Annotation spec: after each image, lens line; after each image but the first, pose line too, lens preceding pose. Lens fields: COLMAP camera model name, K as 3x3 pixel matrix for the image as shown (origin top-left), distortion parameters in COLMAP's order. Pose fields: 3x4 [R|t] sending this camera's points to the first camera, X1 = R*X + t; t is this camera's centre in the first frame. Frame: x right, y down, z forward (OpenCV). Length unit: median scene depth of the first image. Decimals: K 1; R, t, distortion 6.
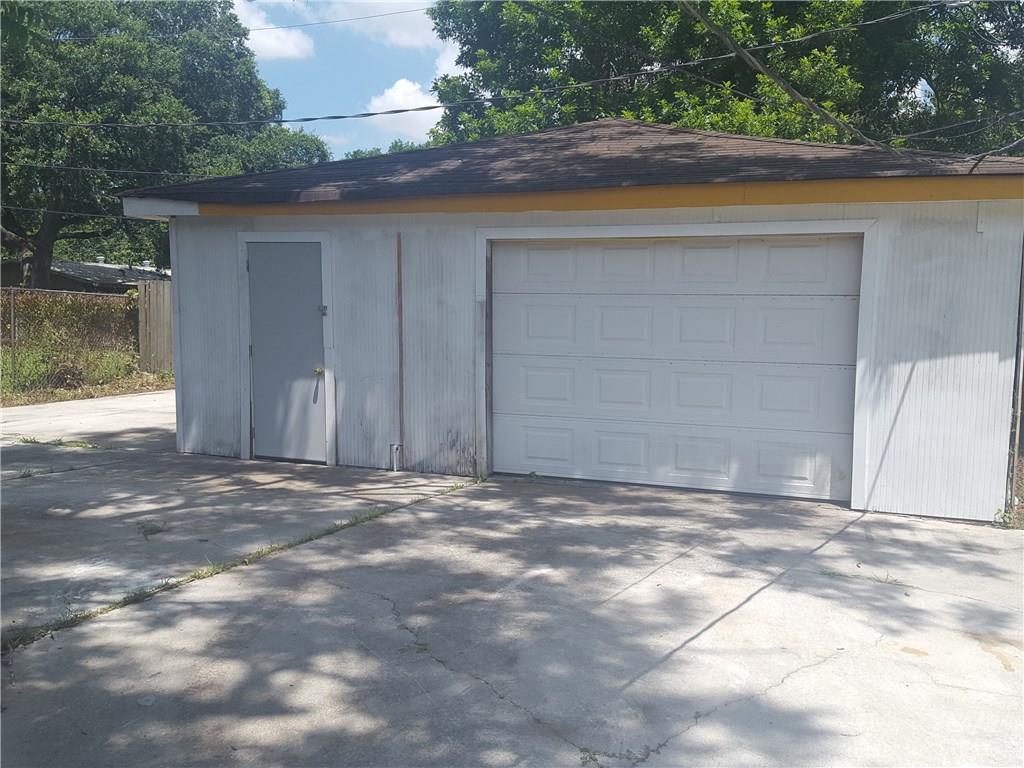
lens RADIAL K [[982.4, 0, 511.3], [0, 982.4, 385.8], [0, 0, 1]] dist [0.068633, 0.000000]
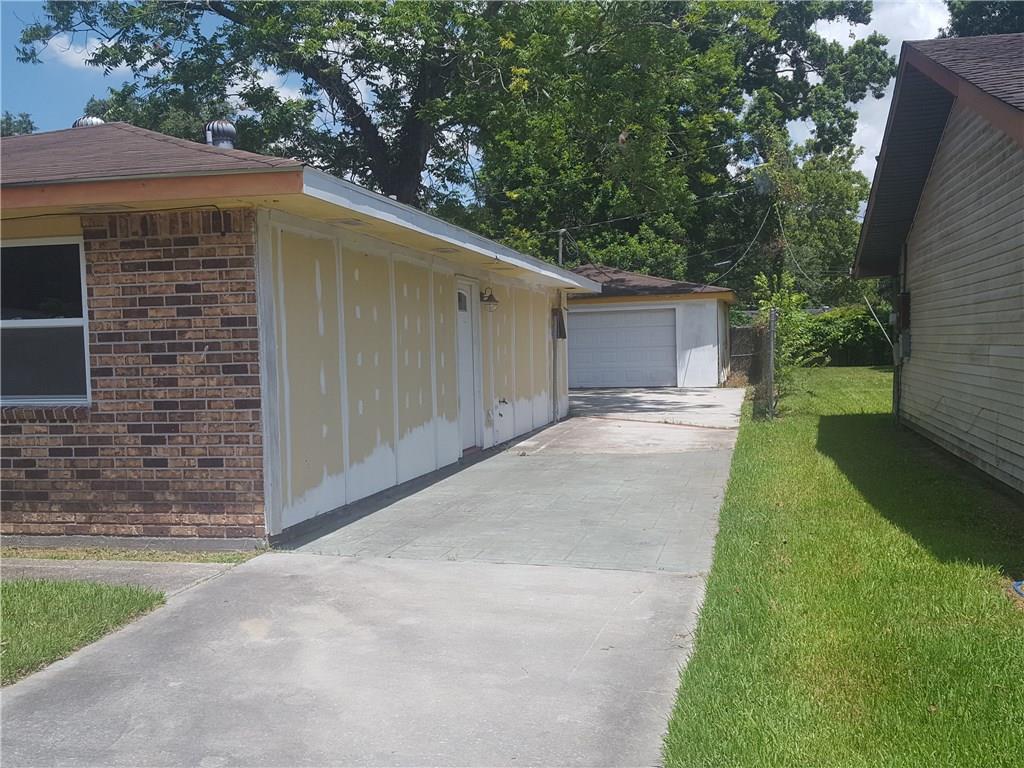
lens RADIAL K [[982.4, 0, 509.4], [0, 982.4, 391.0], [0, 0, 1]] dist [0.068633, 0.000000]
pose [[0.992915, -0.039783, 0.111969, -0.586066], [0.043280, 0.998642, -0.028983, 0.199941], [-0.110664, 0.033623, 0.993289, -2.217809]]
